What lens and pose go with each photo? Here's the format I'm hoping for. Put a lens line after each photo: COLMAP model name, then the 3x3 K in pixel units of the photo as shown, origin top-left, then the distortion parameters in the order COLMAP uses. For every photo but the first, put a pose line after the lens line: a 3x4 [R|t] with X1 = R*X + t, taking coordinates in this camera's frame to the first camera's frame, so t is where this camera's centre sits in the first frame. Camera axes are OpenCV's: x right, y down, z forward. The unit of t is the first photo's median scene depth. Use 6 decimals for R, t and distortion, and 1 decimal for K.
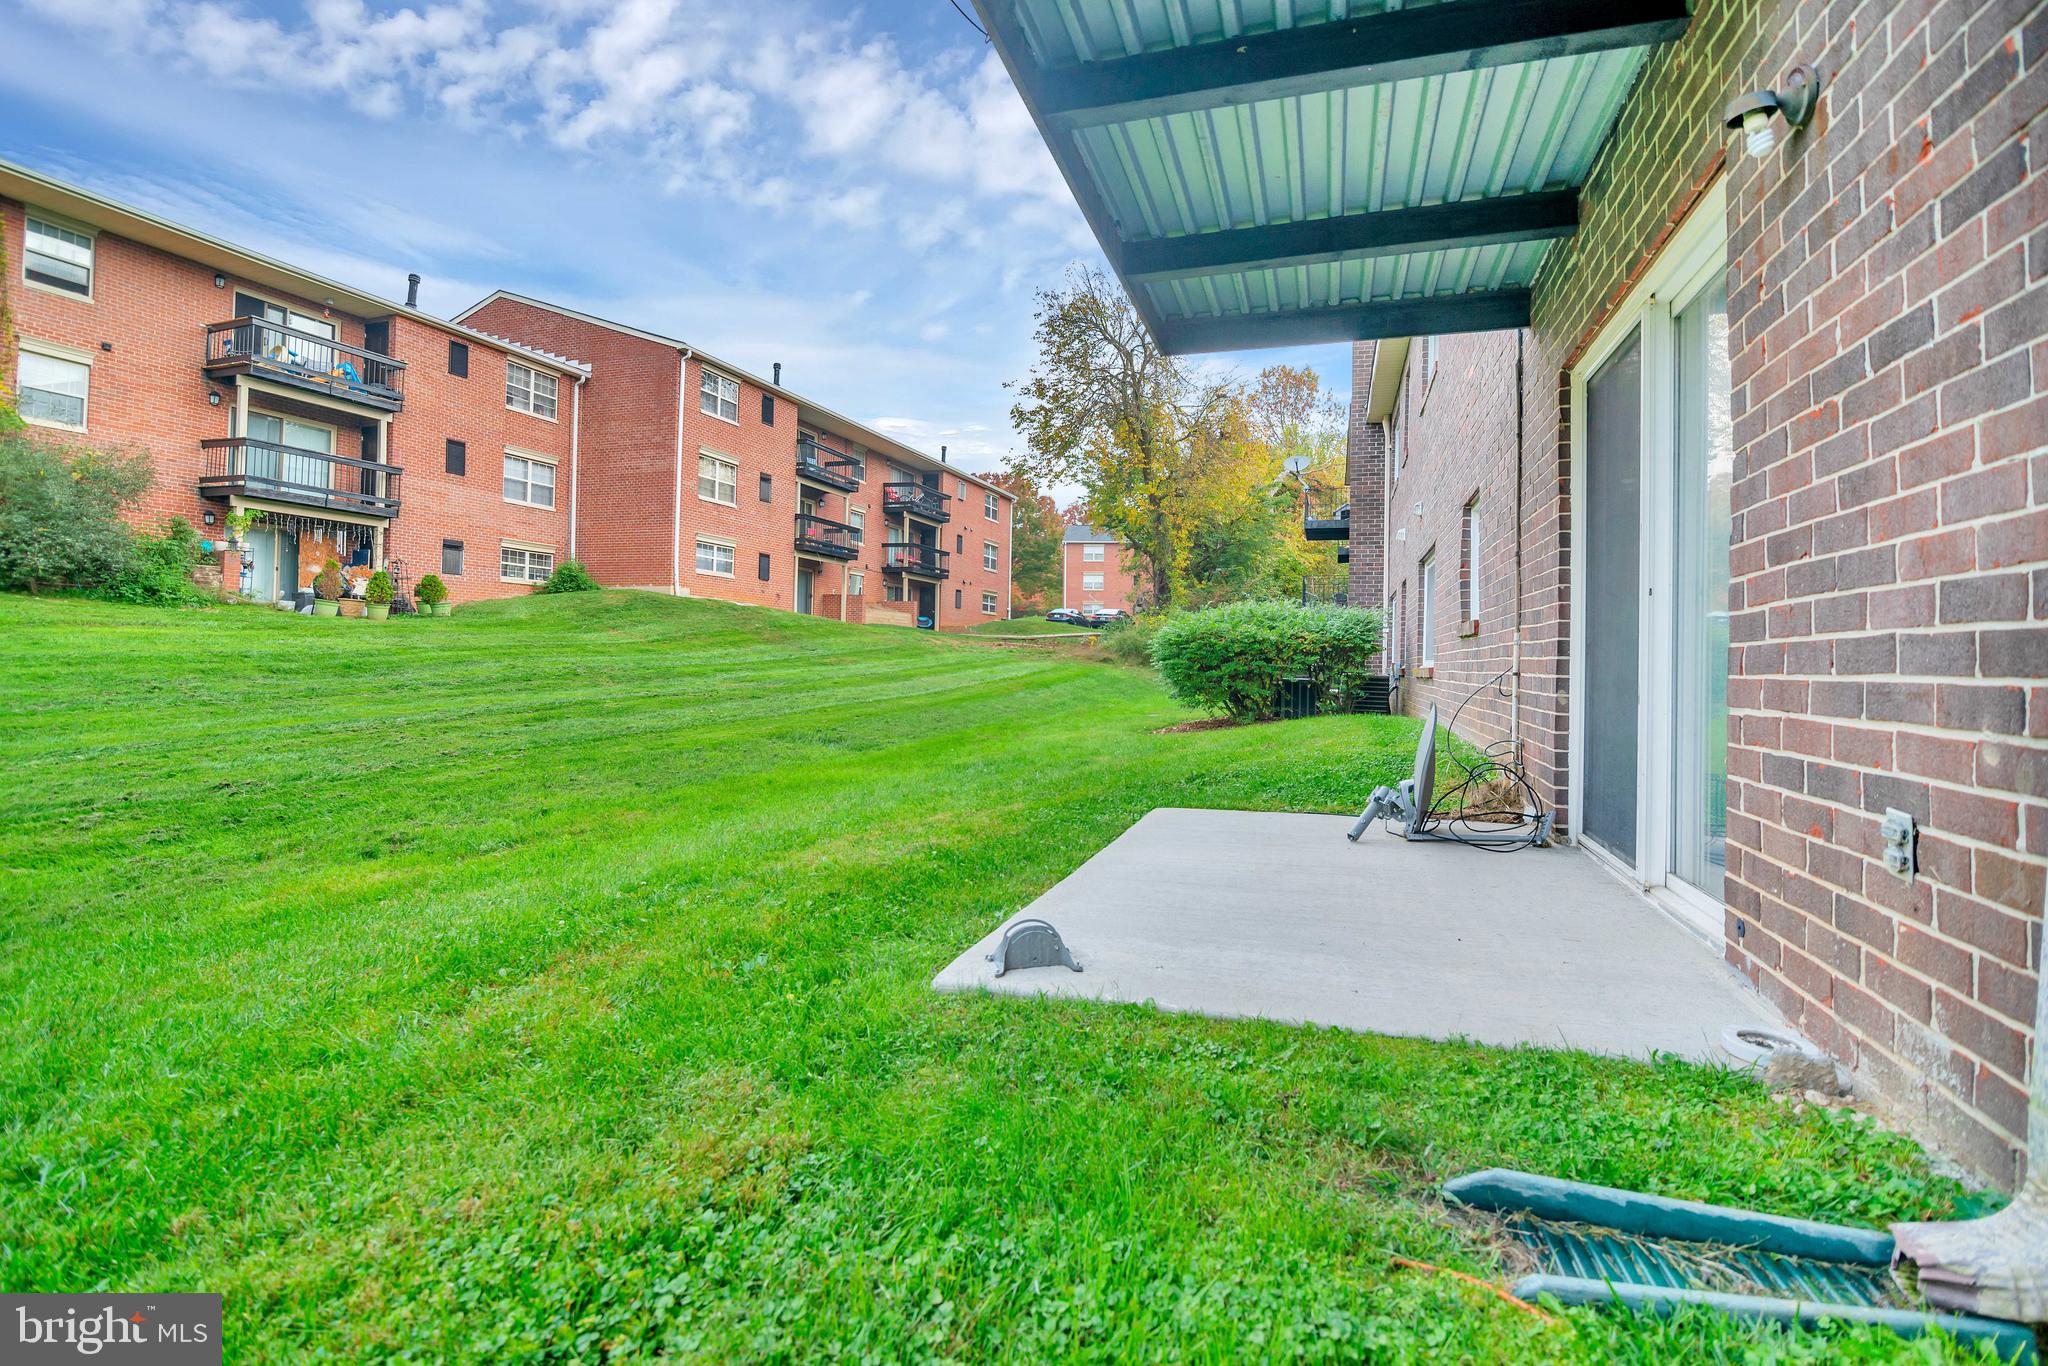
lens RADIAL K [[927.1, 0, 1024.0], [0, 927.1, 683.0], [0, 0, 1]] dist [-0.033553, -0.000581]
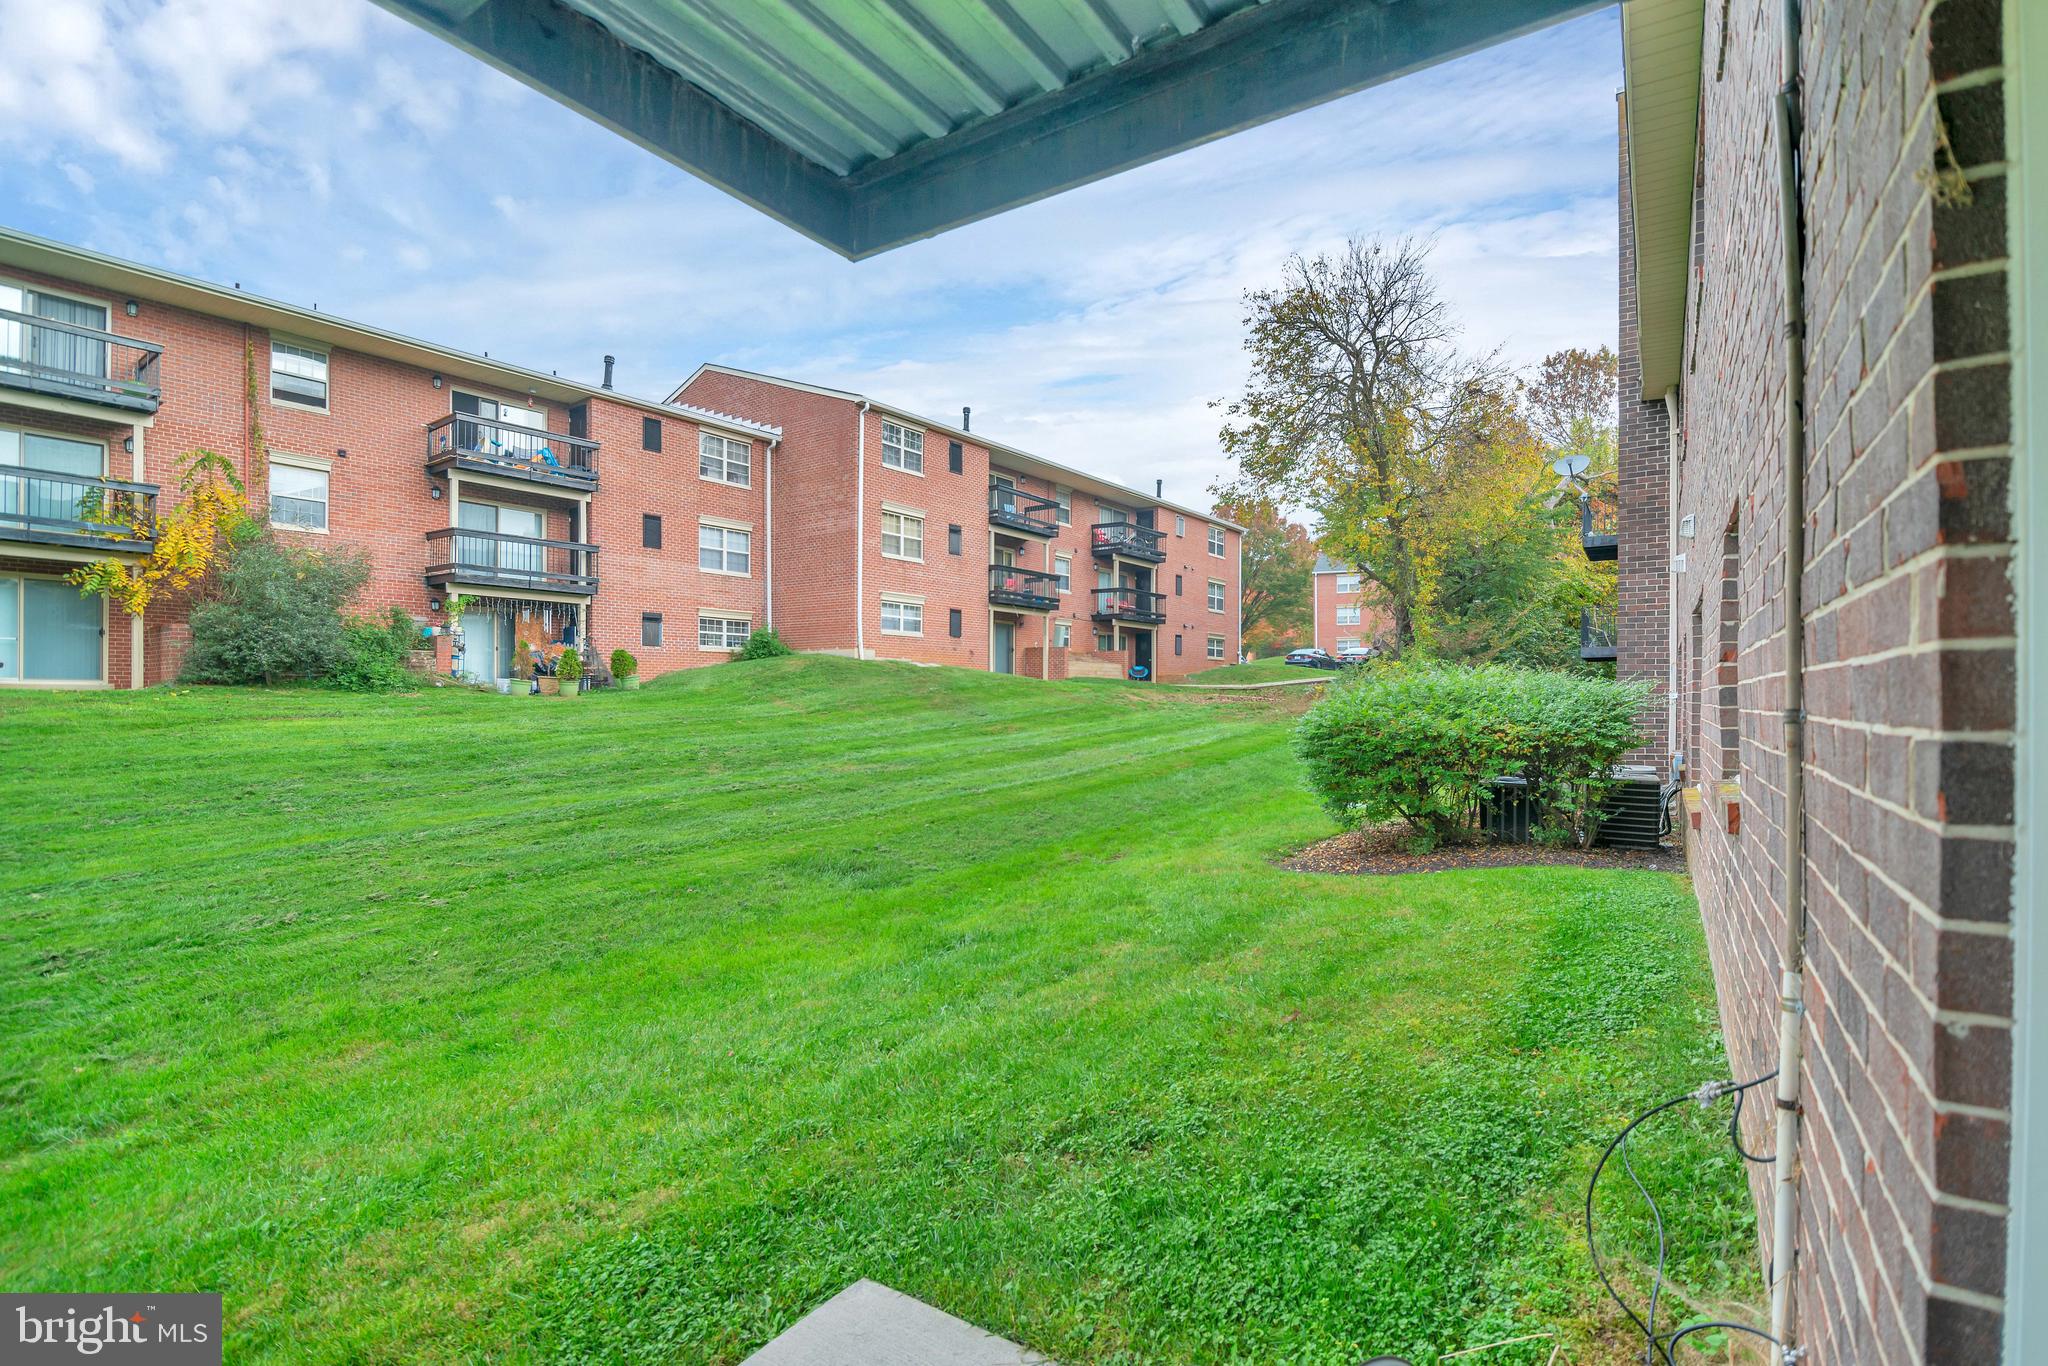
lens RADIAL K [[942.4, 0, 1023.1], [0, 942.4, 735.7], [0, 0, 1]] dist [-0.029739, -0.000476]
pose [[0.961610, -0.013027, -0.274112, 0.053272], [0.016622, 0.999804, 0.010797, -0.020254], [0.273917, -0.014939, 0.961637, 0.090060]]
